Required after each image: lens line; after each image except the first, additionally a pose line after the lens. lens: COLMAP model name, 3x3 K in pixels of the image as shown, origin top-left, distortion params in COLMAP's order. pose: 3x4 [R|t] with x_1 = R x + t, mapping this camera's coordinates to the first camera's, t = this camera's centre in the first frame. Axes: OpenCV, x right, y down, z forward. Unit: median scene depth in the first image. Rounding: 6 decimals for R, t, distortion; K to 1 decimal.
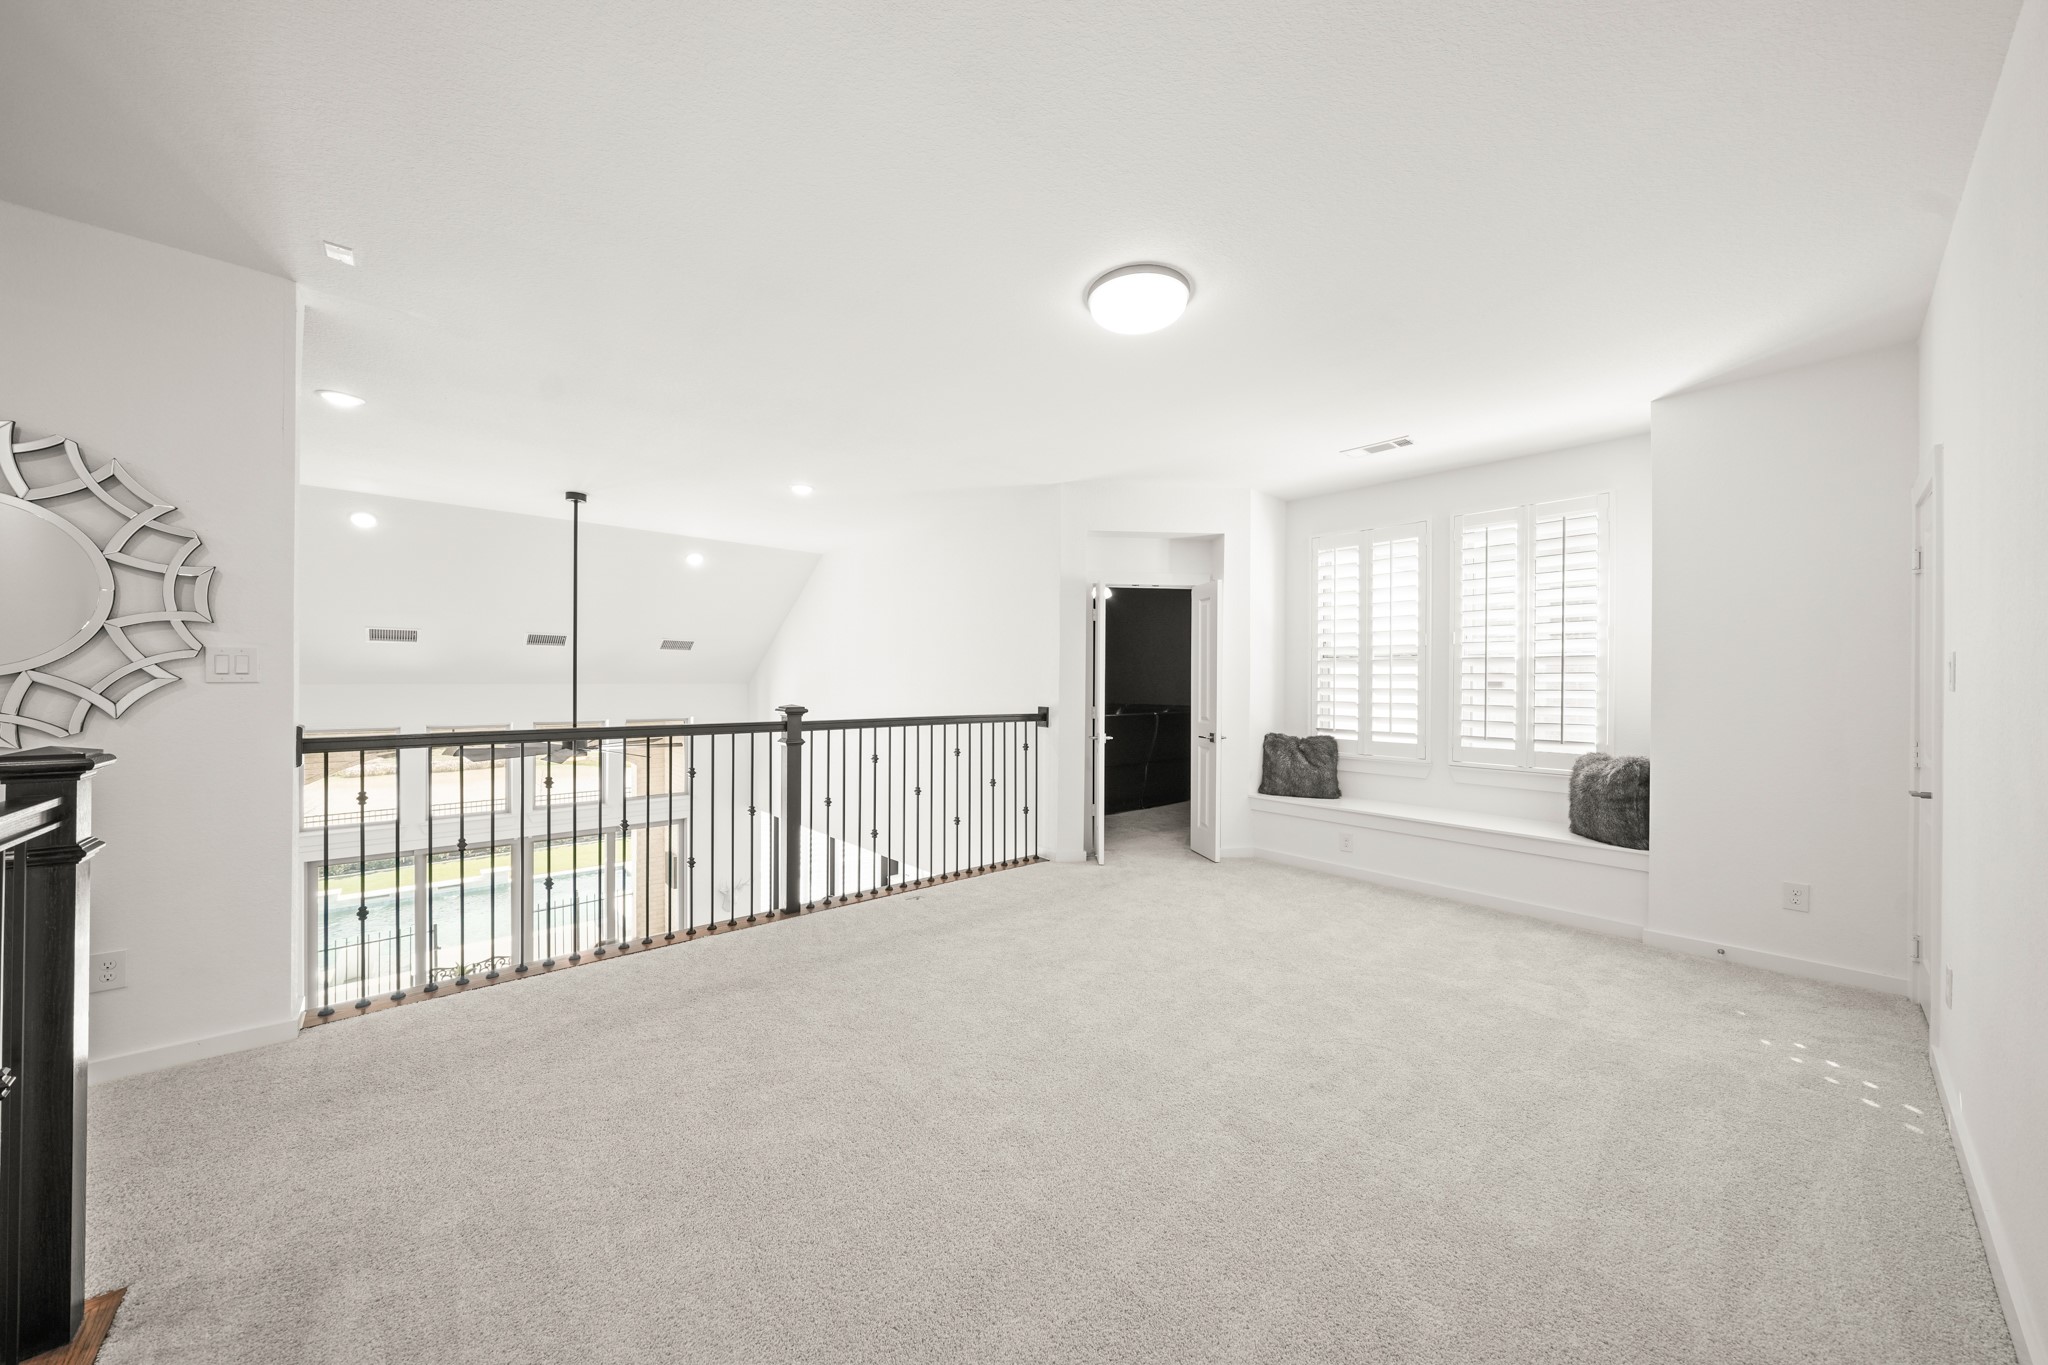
lens RADIAL K [[702.3, 0, 1019.7], [0, 702.3, 679.0], [0, 0, 1]] dist [0.014650, -0.000001]
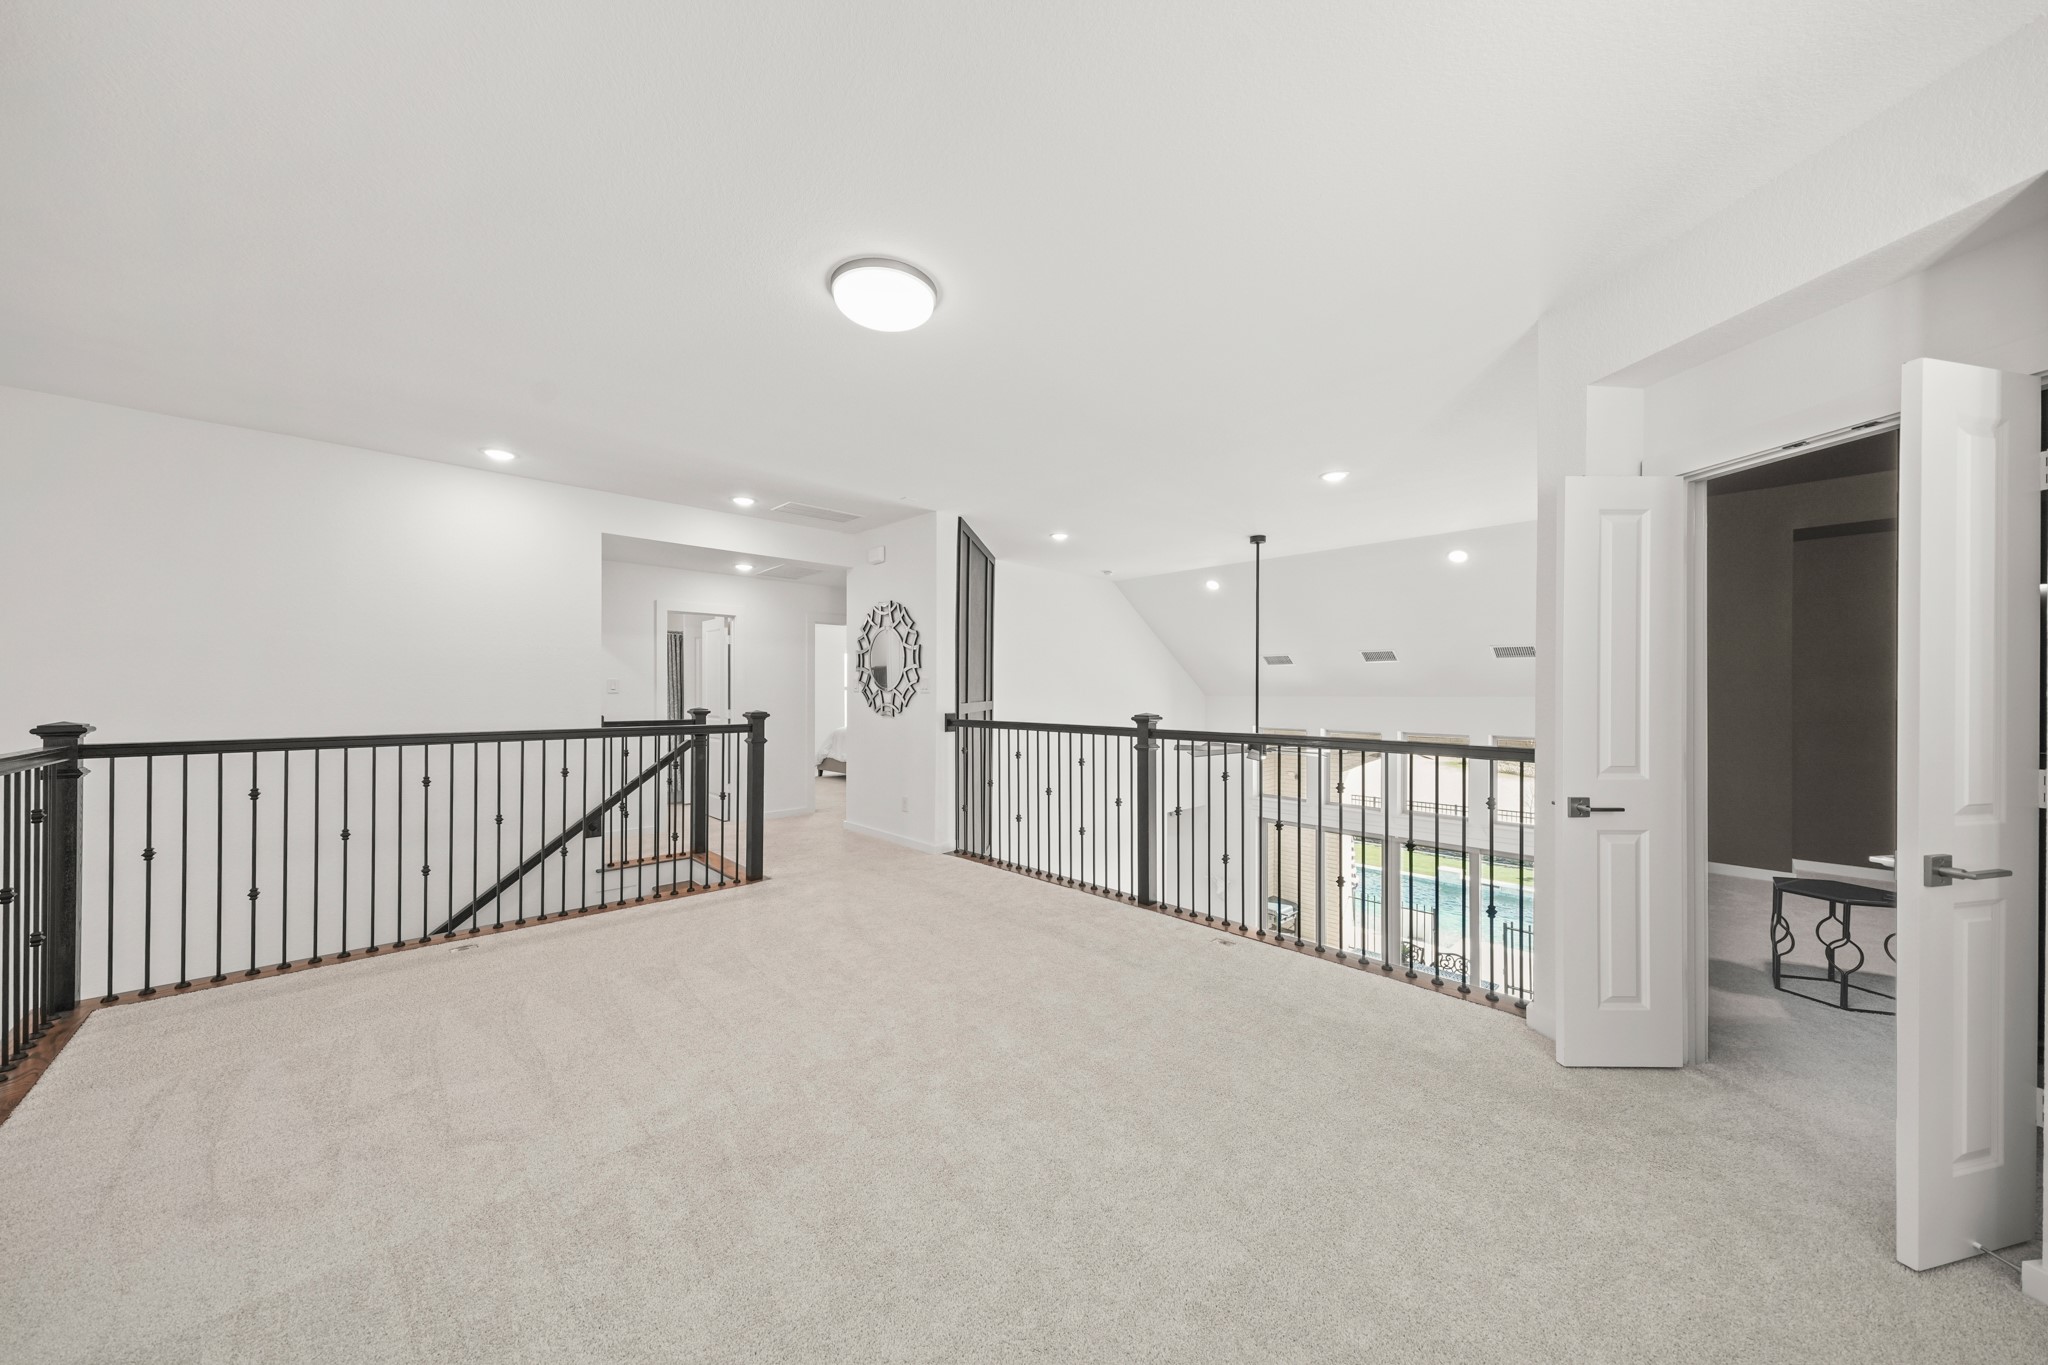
lens RADIAL K [[702.3, 0, 1019.7], [0, 702.3, 679.0], [0, 0, 1]] dist [0.014650, -0.000001]
pose [[0.063165, -0.024892, -0.997693, 0.758511], [0.001260, 0.999690, -0.024862, 0.011502], [0.998002, 0.000313, 0.063177, 0.737455]]
